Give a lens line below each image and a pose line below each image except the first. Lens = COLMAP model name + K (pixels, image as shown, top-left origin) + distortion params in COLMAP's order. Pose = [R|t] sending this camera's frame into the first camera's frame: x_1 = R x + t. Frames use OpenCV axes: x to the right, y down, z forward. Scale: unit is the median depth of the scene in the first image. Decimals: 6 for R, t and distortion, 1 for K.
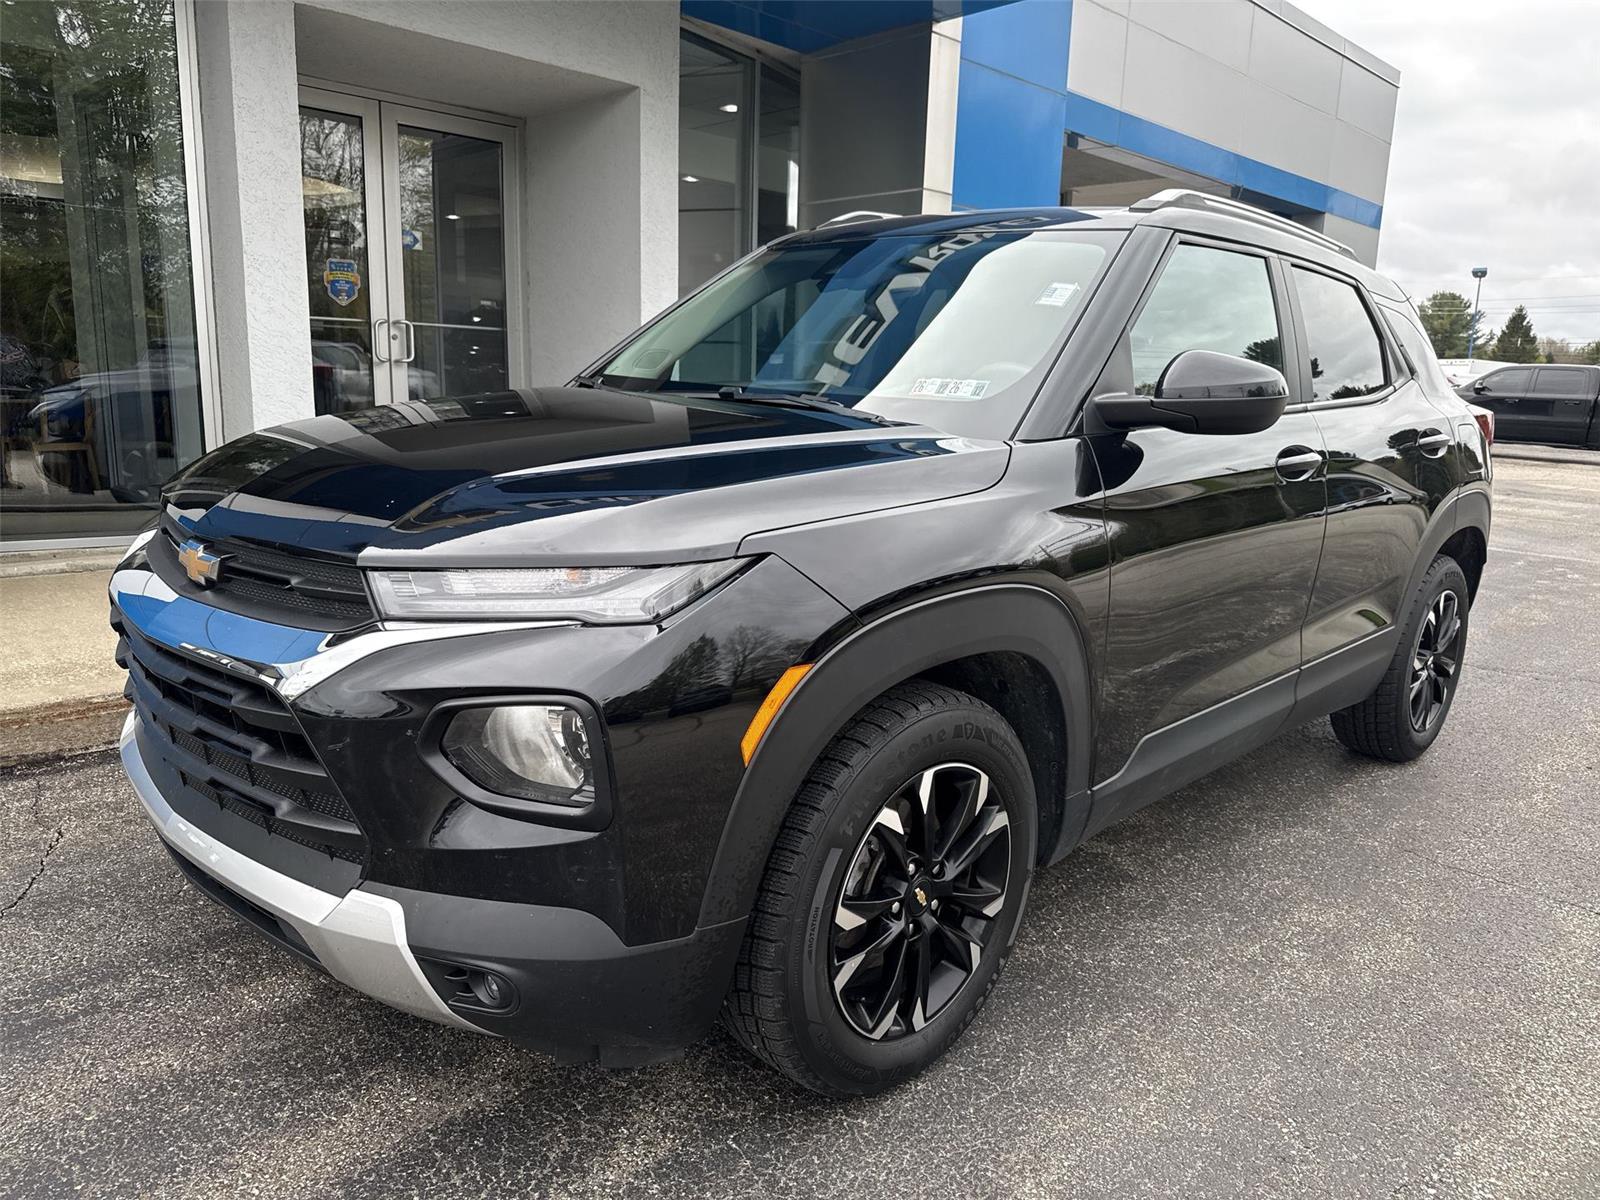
lens RADIAL K [[1154.9, 0, 802.1], [0, 1154.9, 602.4], [0, 0, 1]] dist [0.011951, -0.017477]
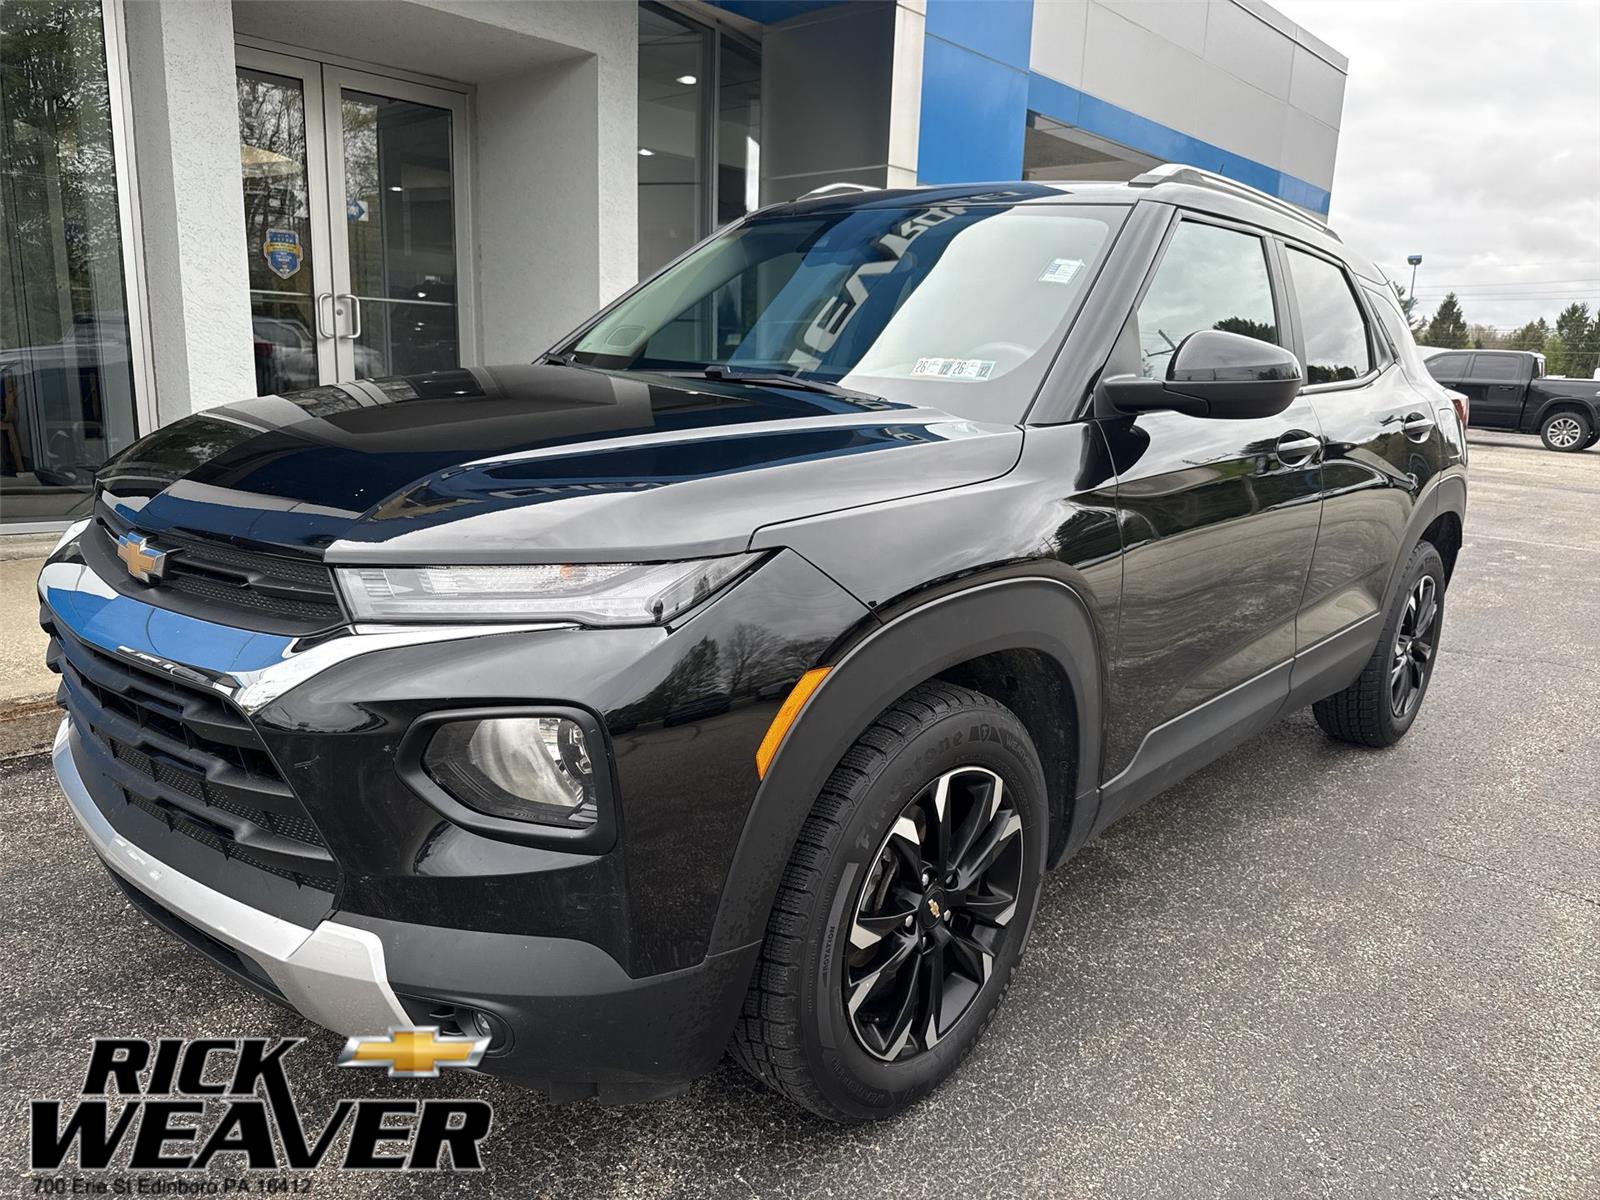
lens RADIAL K [[1154.9, 0, 821.6], [0, 1154.9, 604.1], [0, 0, 1]] dist [0.011951, -0.017477]
pose [[0.998302, -0.005795, 0.057966, -0.034520], [0.004799, 0.999838, 0.017320, -0.008798], [-0.058057, -0.017012, 0.998168, 0.053434]]
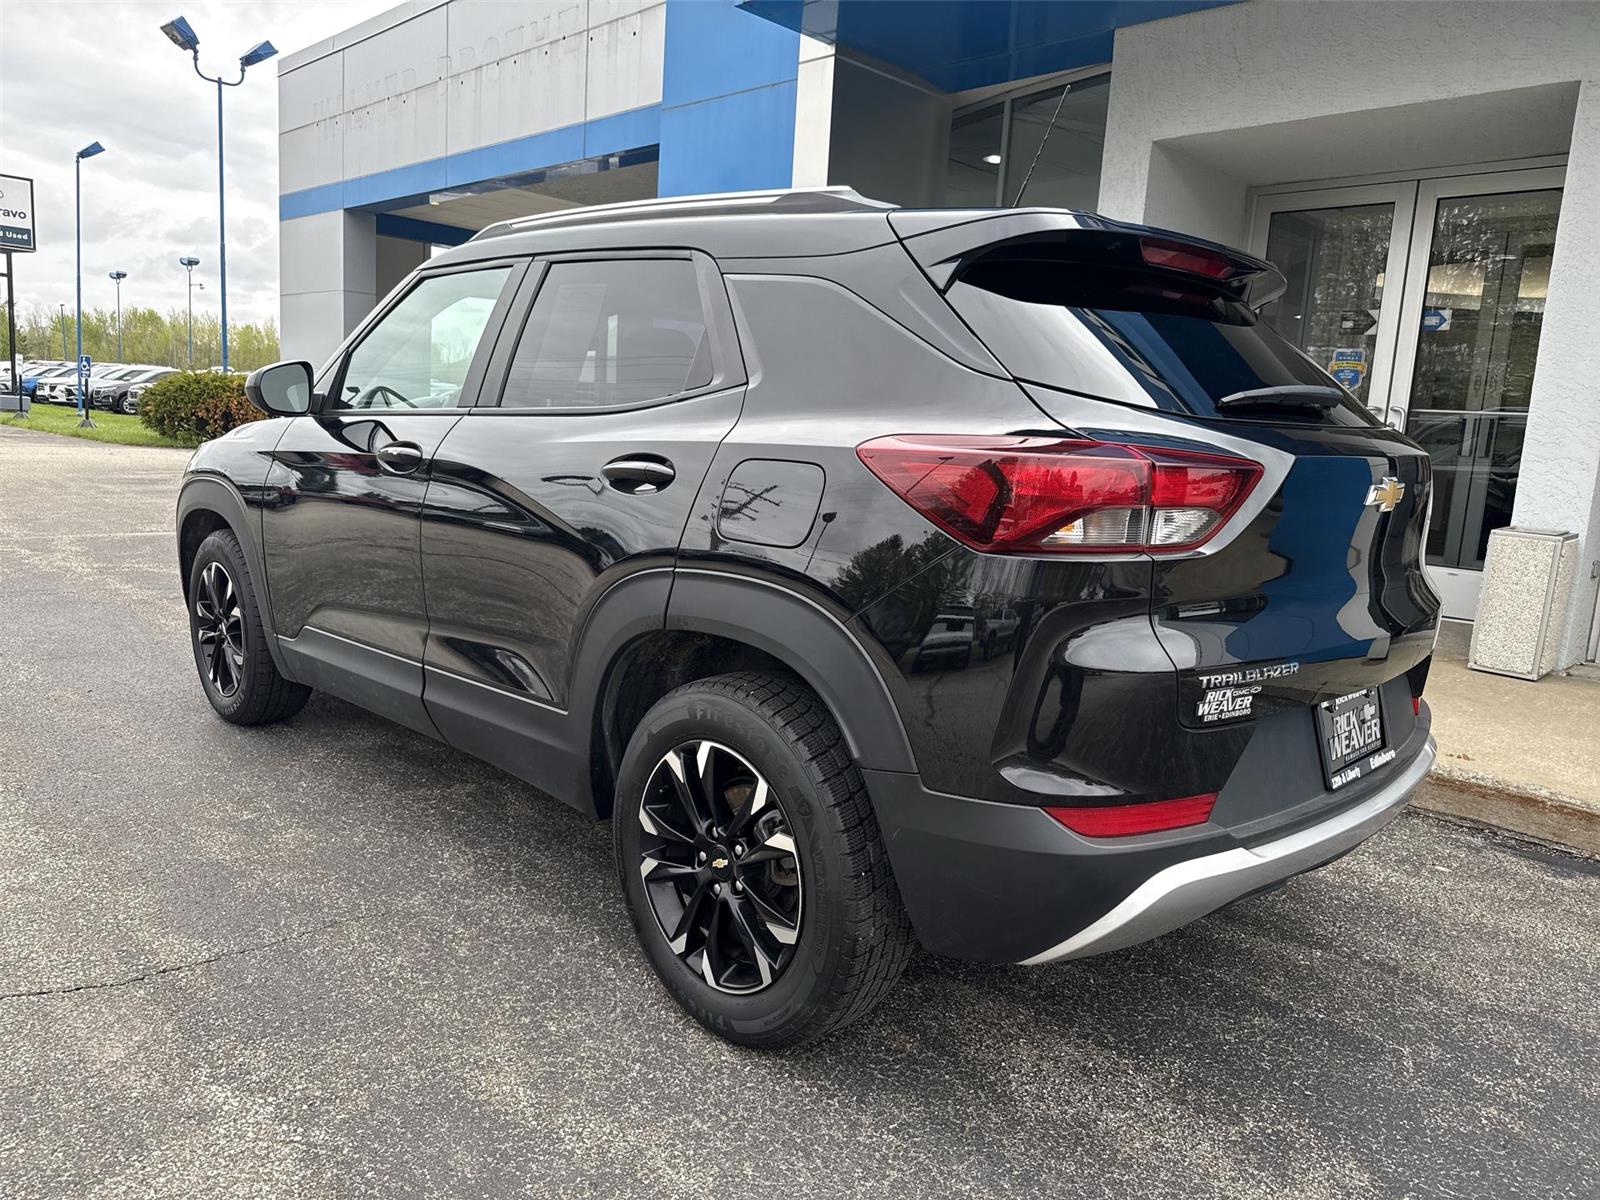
lens RADIAL K [[1154.9, 0, 787.4], [0, 1154.9, 617.0], [0, 0, 1]] dist [0.011951, -0.017477]
pose [[-0.021250, 0.133736, -0.990789, 1.784844], [-0.246528, 0.959711, 0.134829, -0.251663], [0.968903, 0.247123, 0.012576, 1.616355]]
